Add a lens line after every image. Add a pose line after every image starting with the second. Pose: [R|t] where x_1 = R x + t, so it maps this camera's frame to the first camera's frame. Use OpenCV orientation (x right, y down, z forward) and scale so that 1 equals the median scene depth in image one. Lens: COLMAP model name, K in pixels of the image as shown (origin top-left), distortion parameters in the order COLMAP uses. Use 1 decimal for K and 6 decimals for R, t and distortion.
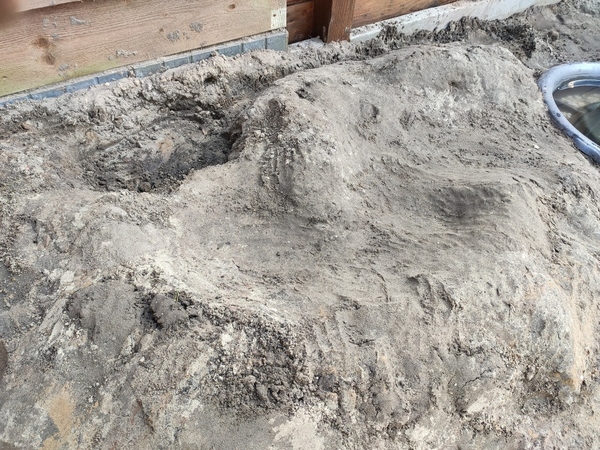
lens RADIAL K [[445.3, 0, 300.0], [0, 445.3, 225.0], [0, 0, 1]] dist [0.068919, -0.090019]
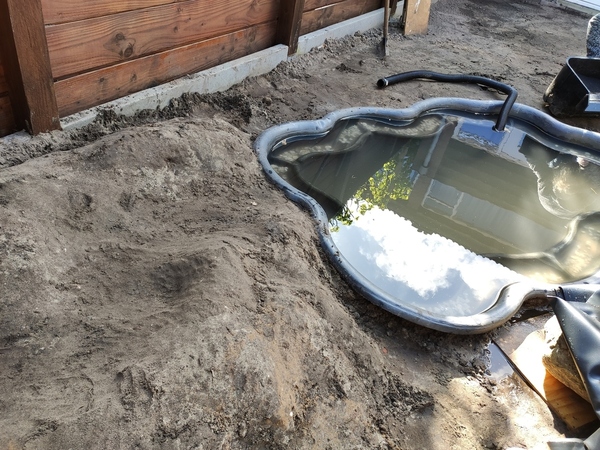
lens RADIAL K [[445.3, 0, 300.0], [0, 445.3, 225.0], [0, 0, 1]] dist [0.068919, -0.090019]
pose [[0.900023, -0.206561, 0.383785, 0.223103], [0.251424, 0.965338, -0.070058, -0.018690], [-0.356011, 0.159546, 0.920761, -0.066640]]
